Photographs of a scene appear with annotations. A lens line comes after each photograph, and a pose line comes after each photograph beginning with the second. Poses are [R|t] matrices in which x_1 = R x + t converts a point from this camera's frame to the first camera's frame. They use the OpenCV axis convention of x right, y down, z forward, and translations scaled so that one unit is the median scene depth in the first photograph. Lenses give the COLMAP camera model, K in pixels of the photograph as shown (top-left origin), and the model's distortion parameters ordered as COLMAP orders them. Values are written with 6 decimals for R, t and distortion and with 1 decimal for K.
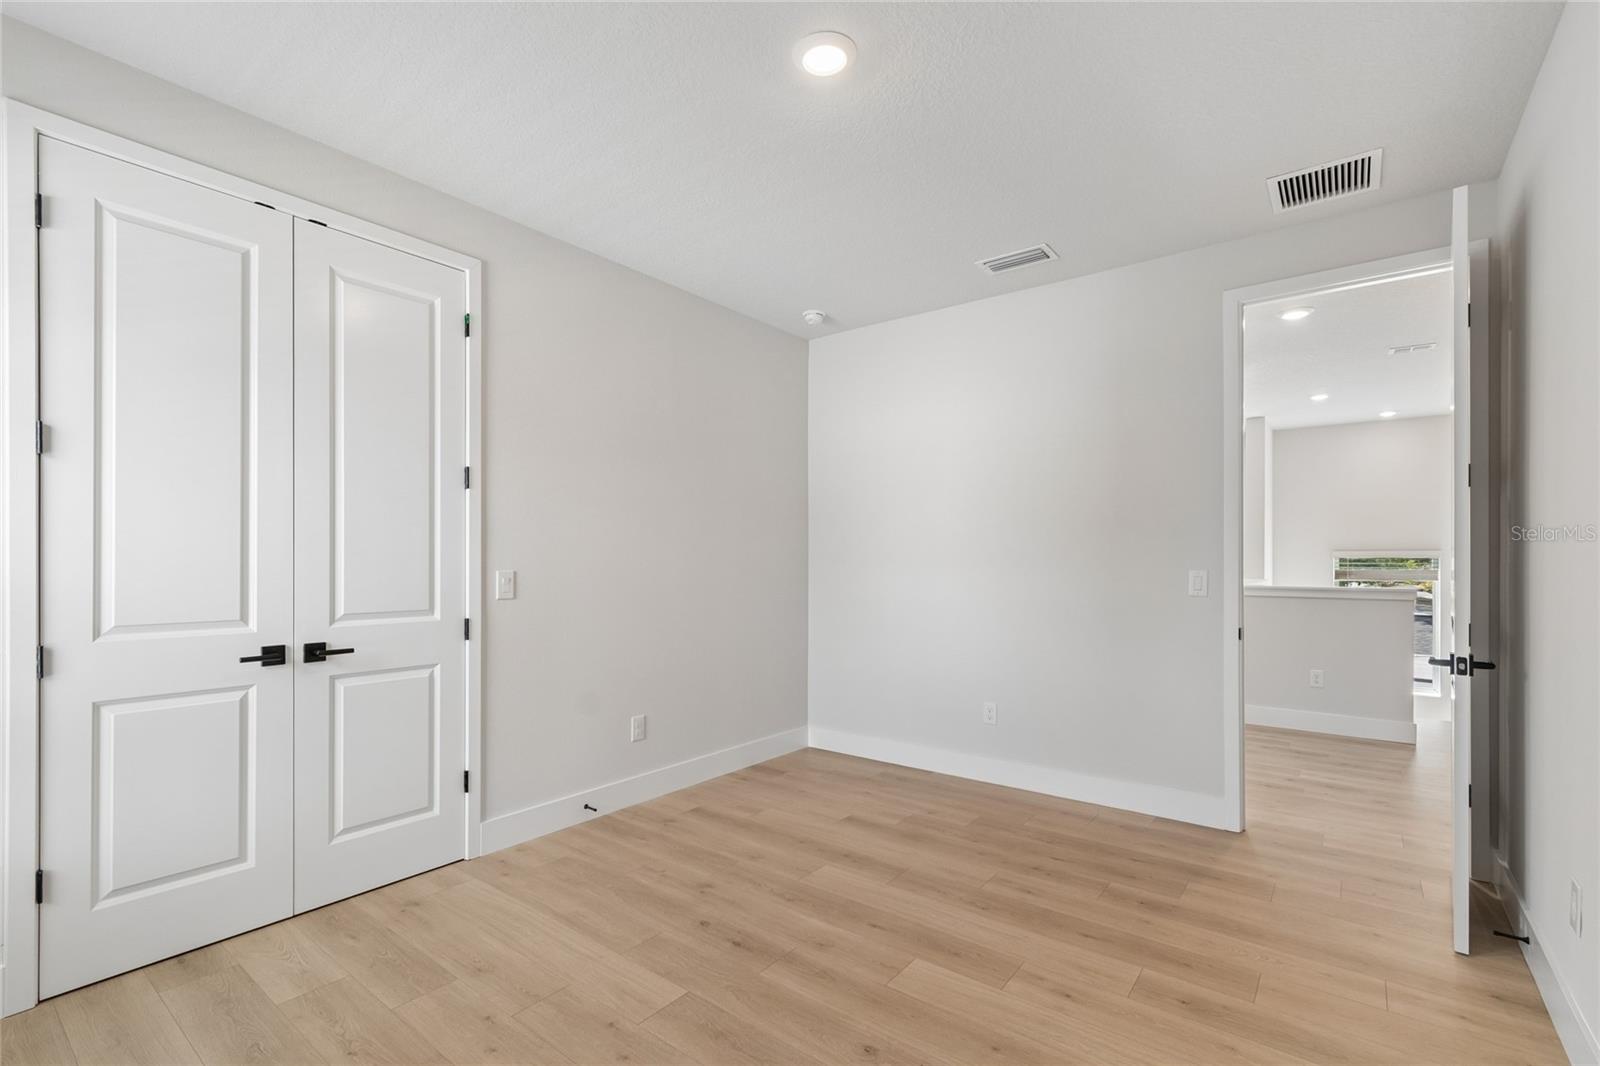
lens RADIAL K [[708.0, 0, 799.3], [0, 708.0, 555.1], [0, 0, 1]] dist [0.002183, 0.000372]
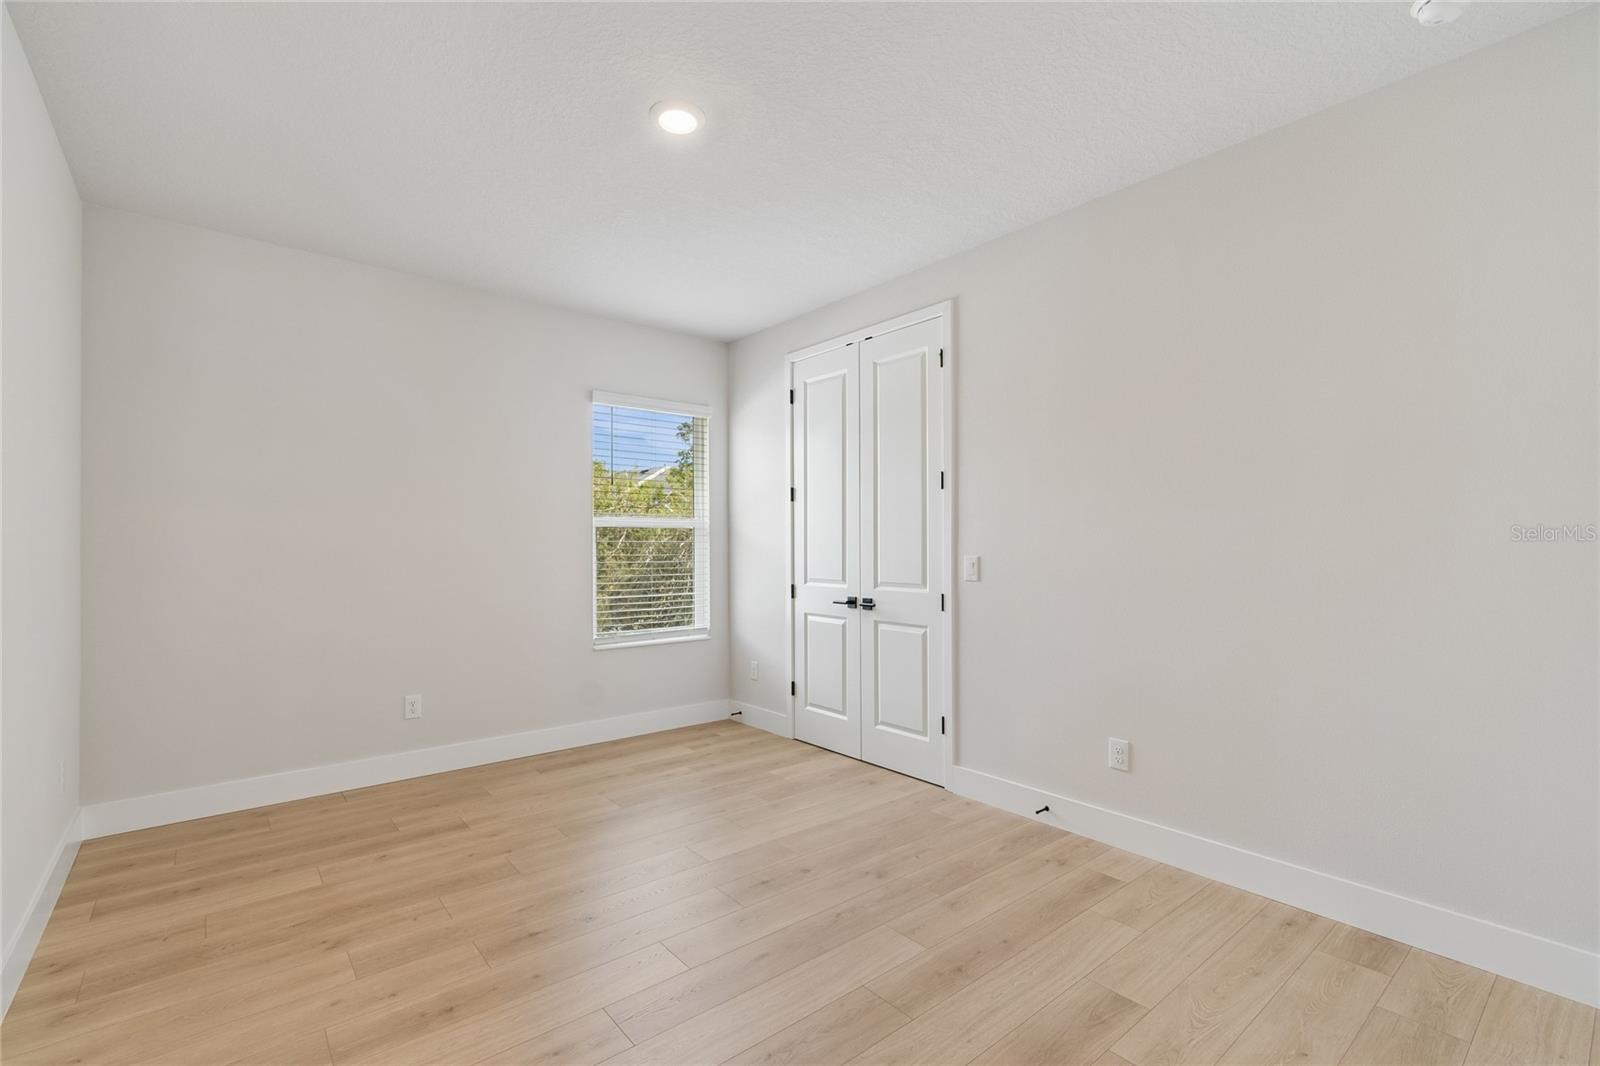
lens RADIAL K [[713.5, 0, 796.5], [0, 713.5, 537.5], [0, 0, 1]] dist [0.002612, 0.000413]
pose [[-0.218579, -0.013588, -0.975725, 0.803364], [0.008620, 0.999837, -0.015854, 0.008438], [0.975781, -0.011876, -0.218427, 1.016414]]
